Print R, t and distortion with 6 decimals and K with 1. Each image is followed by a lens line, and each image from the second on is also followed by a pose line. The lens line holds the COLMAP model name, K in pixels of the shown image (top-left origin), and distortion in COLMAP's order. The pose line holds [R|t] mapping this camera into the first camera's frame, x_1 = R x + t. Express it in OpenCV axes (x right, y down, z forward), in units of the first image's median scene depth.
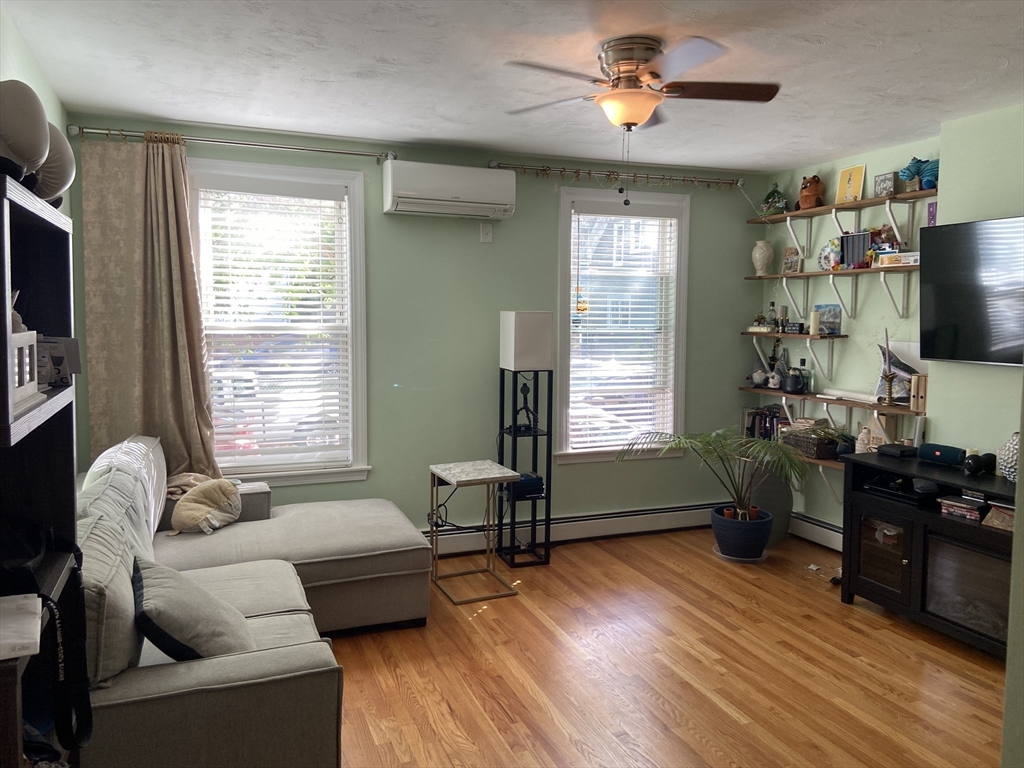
lens RADIAL K [[782.1, 0, 506.6], [0, 782.1, 376.3], [0, 0, 1]] dist [0.117491, -0.151396]
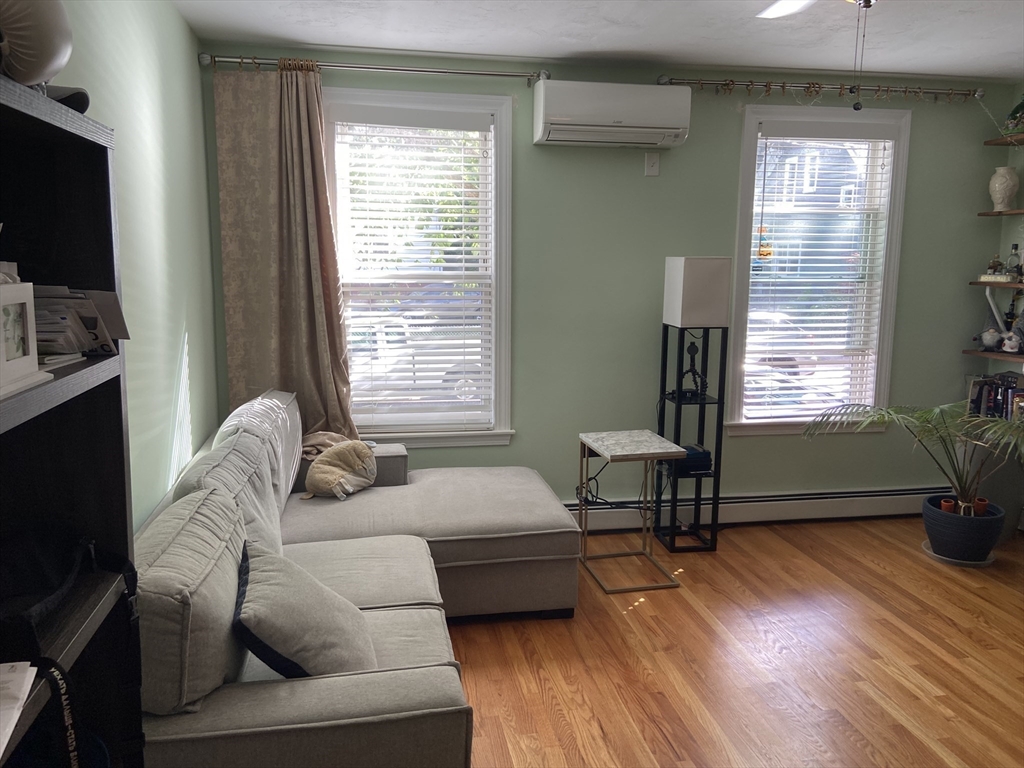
lens RADIAL K [[782.1, 0, 506.6], [0, 782.1, 376.3], [0, 0, 1]] dist [0.117491, -0.151396]
pose [[0.982408, 0.027129, -0.184766, -0.018331], [-0.014906, 0.997627, 0.067223, -0.009277], [0.186151, -0.063286, 0.980481, 0.130002]]
